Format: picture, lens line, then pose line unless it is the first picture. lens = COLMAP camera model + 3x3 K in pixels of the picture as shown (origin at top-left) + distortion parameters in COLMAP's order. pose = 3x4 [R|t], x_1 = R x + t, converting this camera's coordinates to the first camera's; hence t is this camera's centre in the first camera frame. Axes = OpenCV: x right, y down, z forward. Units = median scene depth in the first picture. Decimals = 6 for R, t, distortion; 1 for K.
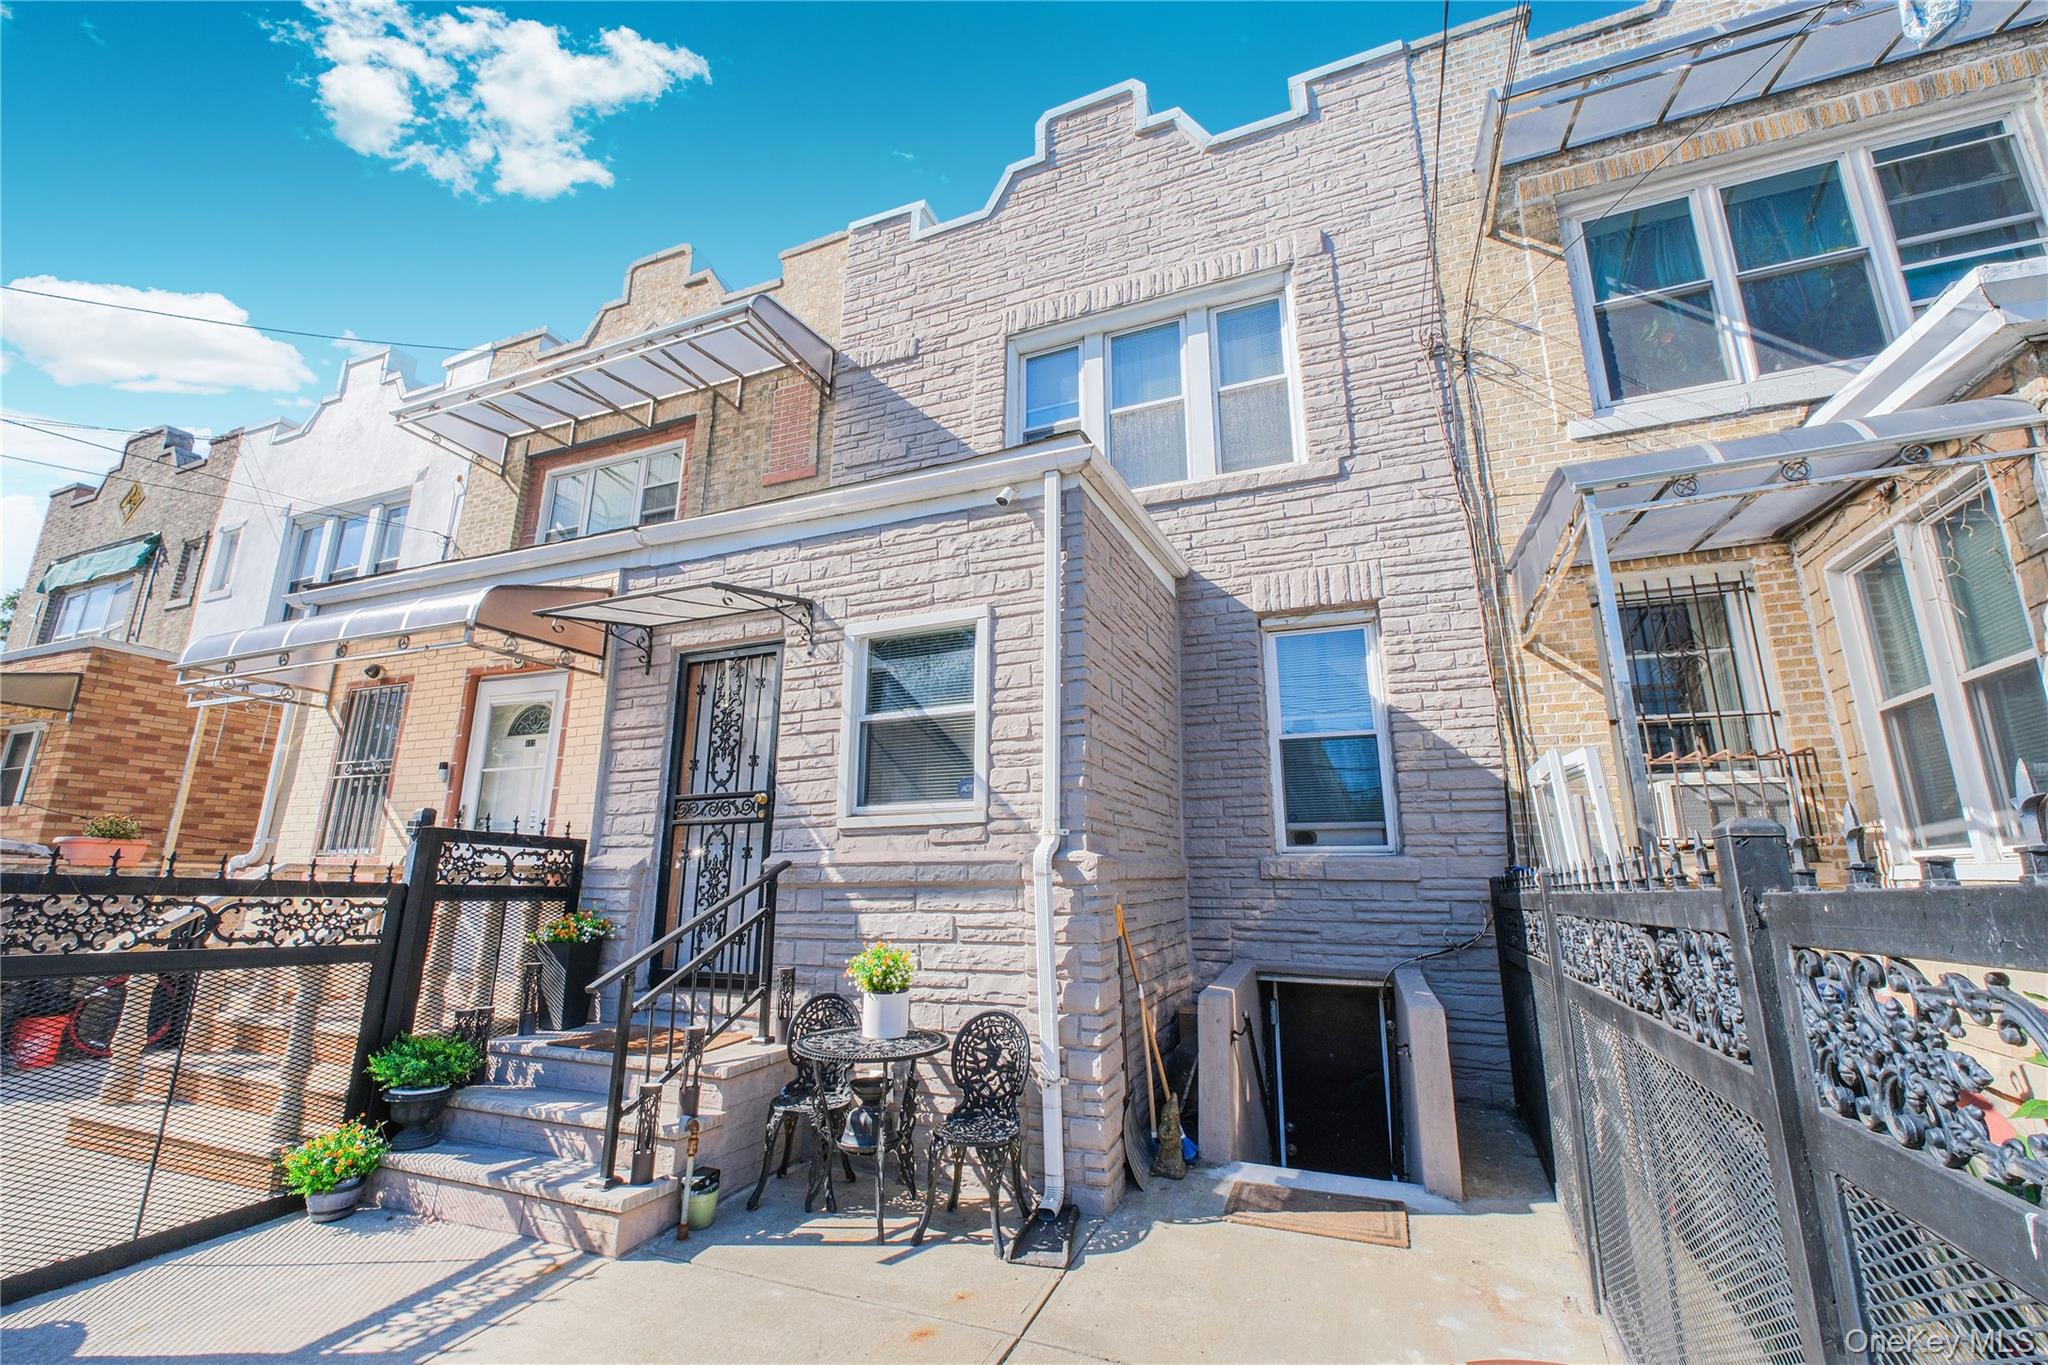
lens RADIAL K [[855.0, 0, 1022.1], [0, 855.0, 678.2], [0, 0, 1]] dist [-0.002952, -0.000504]
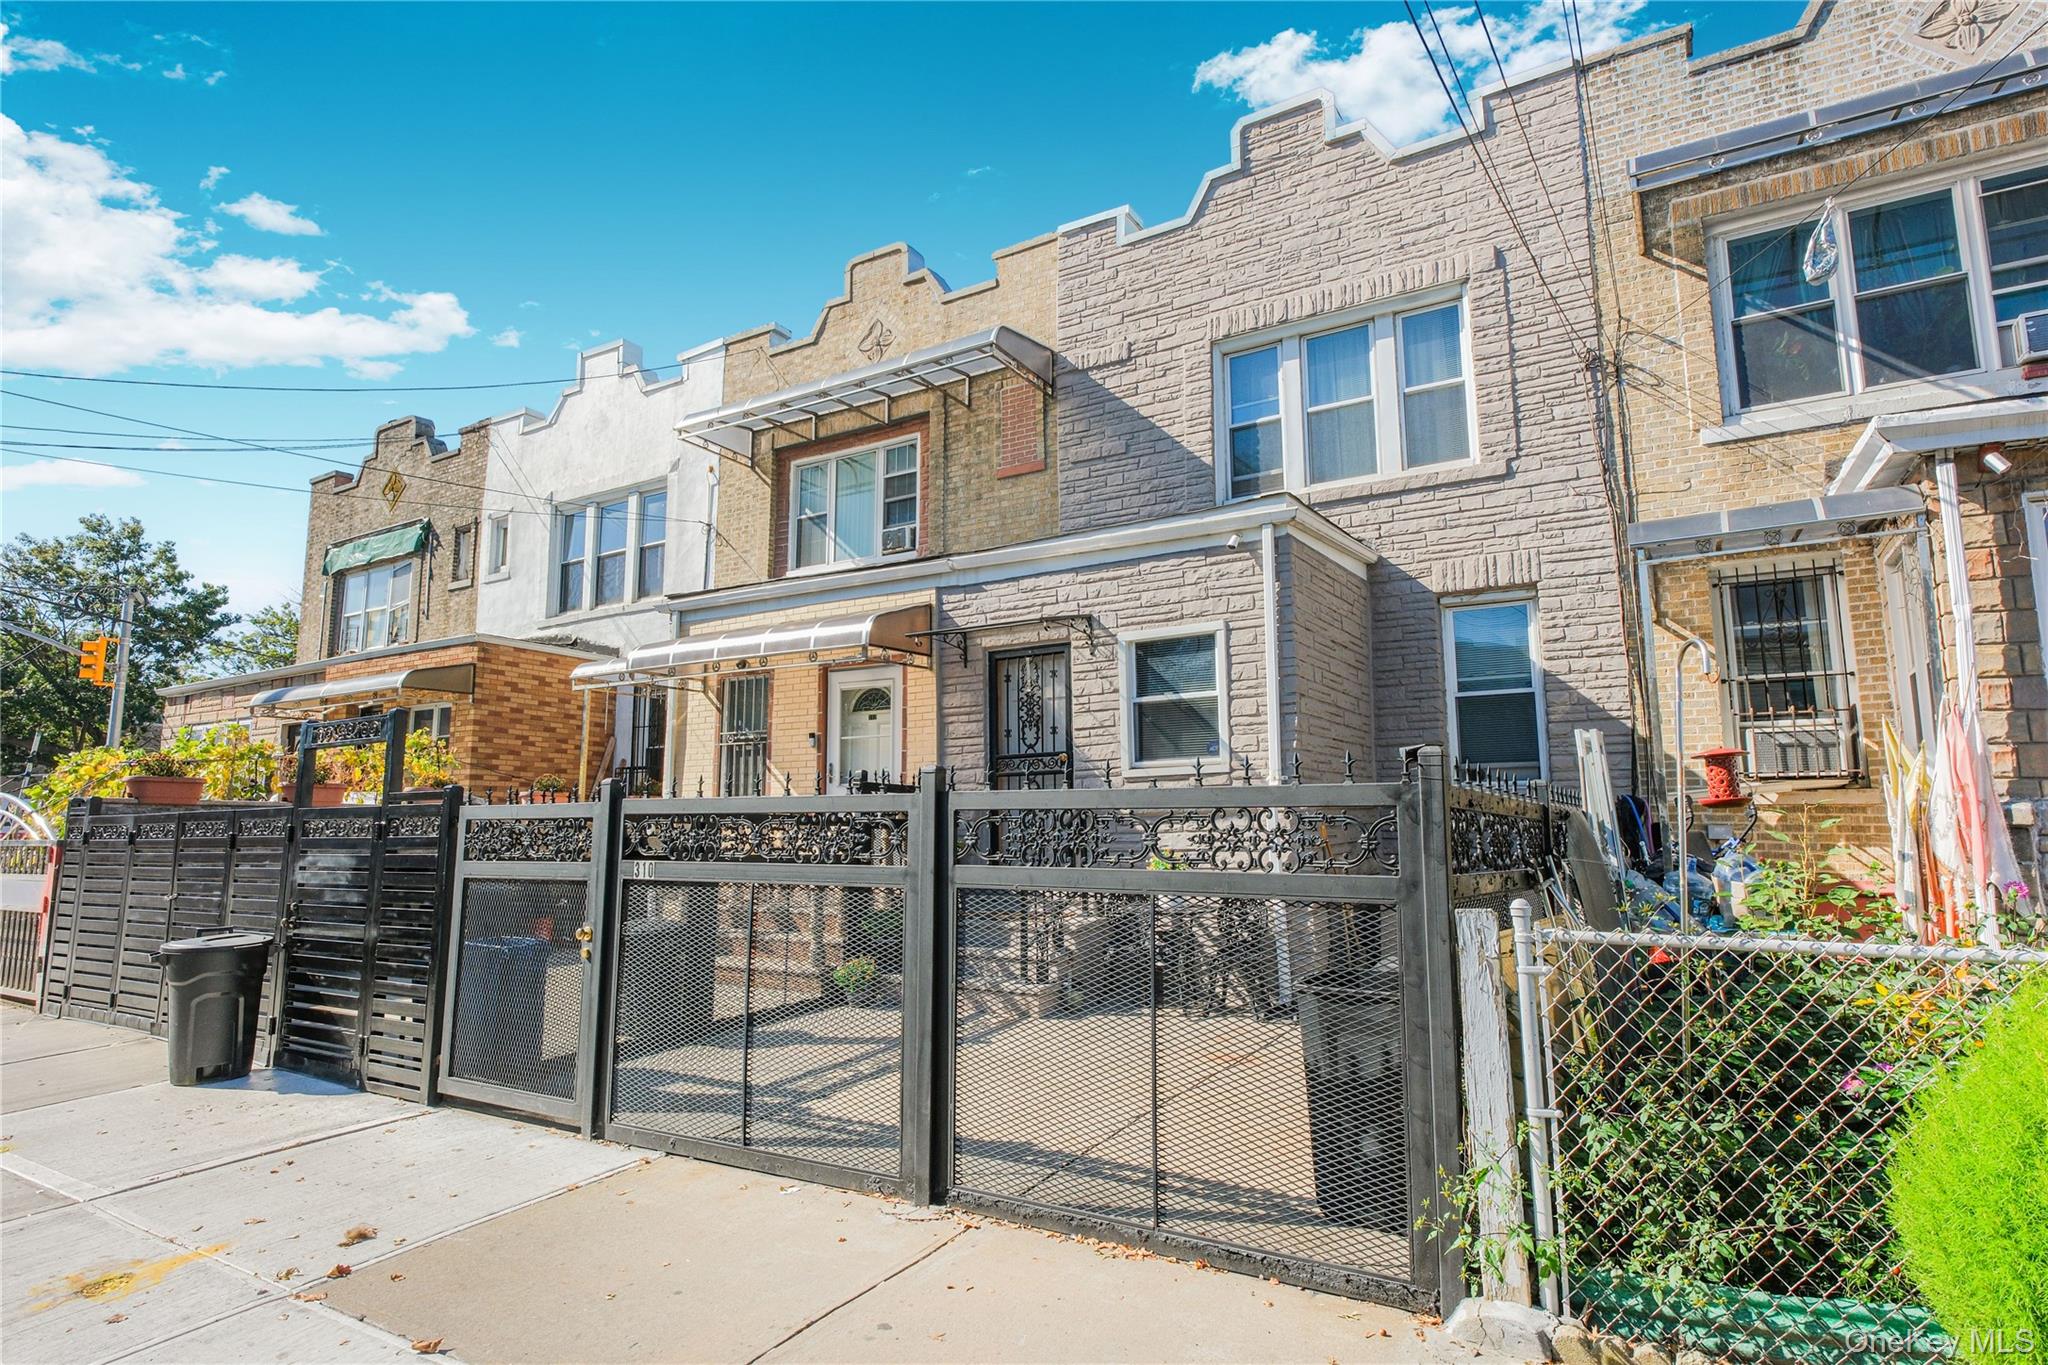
lens RADIAL K [[1098.4, 0, 1022.3], [0, 1098.4, 678.1], [0, 0, 1]] dist [-0.002185, -0.000034]
pose [[0.986945, -0.033352, -0.157567, -0.065173], [0.049168, 0.994013, 0.097570, -0.140324], [0.153370, -0.104043, 0.982676, -0.650699]]
